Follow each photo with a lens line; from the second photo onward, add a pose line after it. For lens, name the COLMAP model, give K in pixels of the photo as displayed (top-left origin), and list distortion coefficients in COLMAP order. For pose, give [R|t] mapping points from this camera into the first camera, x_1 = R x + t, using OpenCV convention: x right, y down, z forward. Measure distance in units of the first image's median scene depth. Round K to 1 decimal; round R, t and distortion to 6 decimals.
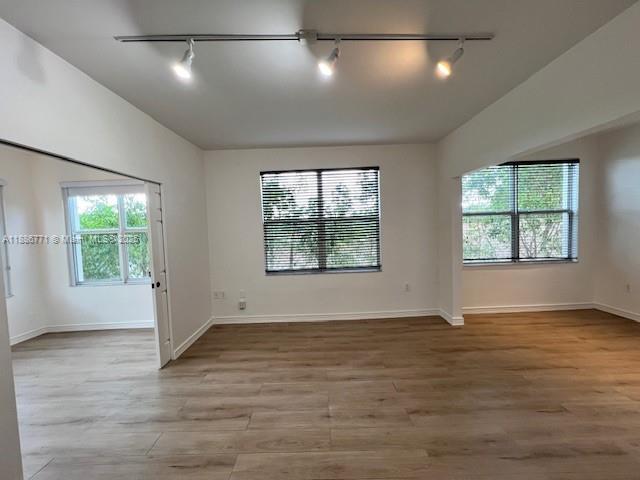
lens RADIAL K [[256.6, 0, 318.7], [0, 256.6, 238.9], [0, 0, 1]] dist [-0.001698, 0.000764]
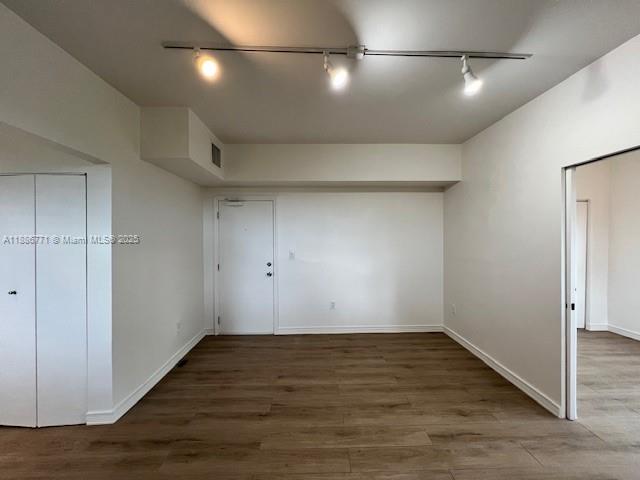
lens RADIAL K [[256.6, 0, 318.7], [0, 256.6, 238.9], [0, 0, 1]] dist [-0.001698, 0.000764]
pose [[-0.998884, 0.042860, -0.019853, 0.099364], [0.041869, 0.997973, 0.047928, -0.063320], [0.021867, 0.047043, -0.998653, 1.326552]]
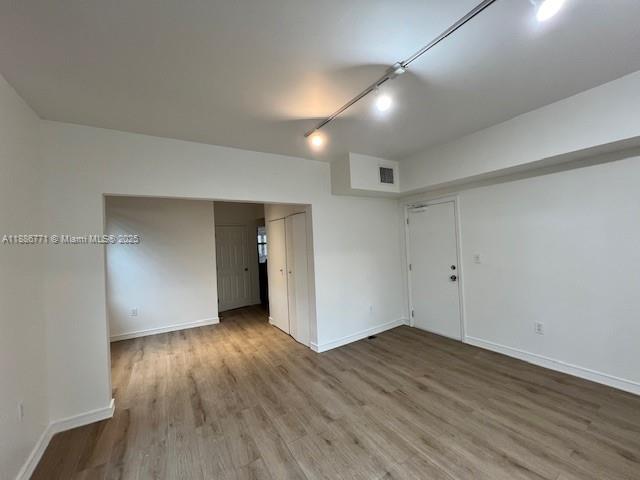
lens RADIAL K [[256.6, 0, 318.7], [0, 256.6, 238.9], [0, 0, 1]] dist [-0.001698, 0.000764]
pose [[-0.523105, 0.072547, 0.849175, -0.474000], [0.102416, 0.994501, -0.021872, -0.061019], [-0.846092, 0.075528, -0.527659, 1.224383]]
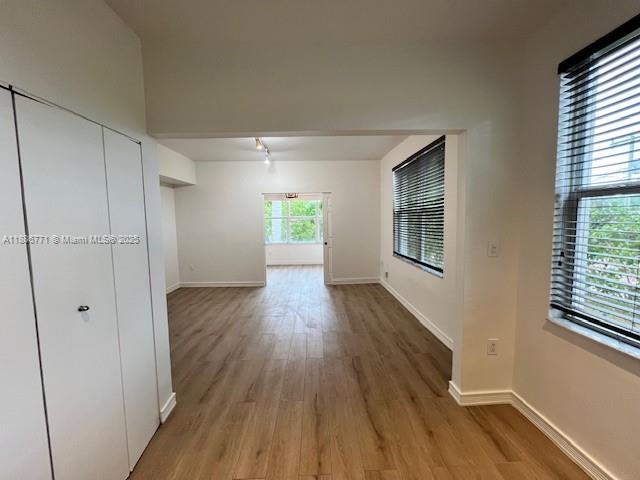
lens RADIAL K [[256.6, 0, 318.7], [0, 256.6, 238.9], [0, 0, 1]] dist [-0.001698, 0.000764]
pose [[0.025206, 0.116191, -0.992907, 1.493166], [-0.024169, 0.993003, 0.115589, -0.097722], [0.999390, 0.021084, 0.027838, 0.959671]]
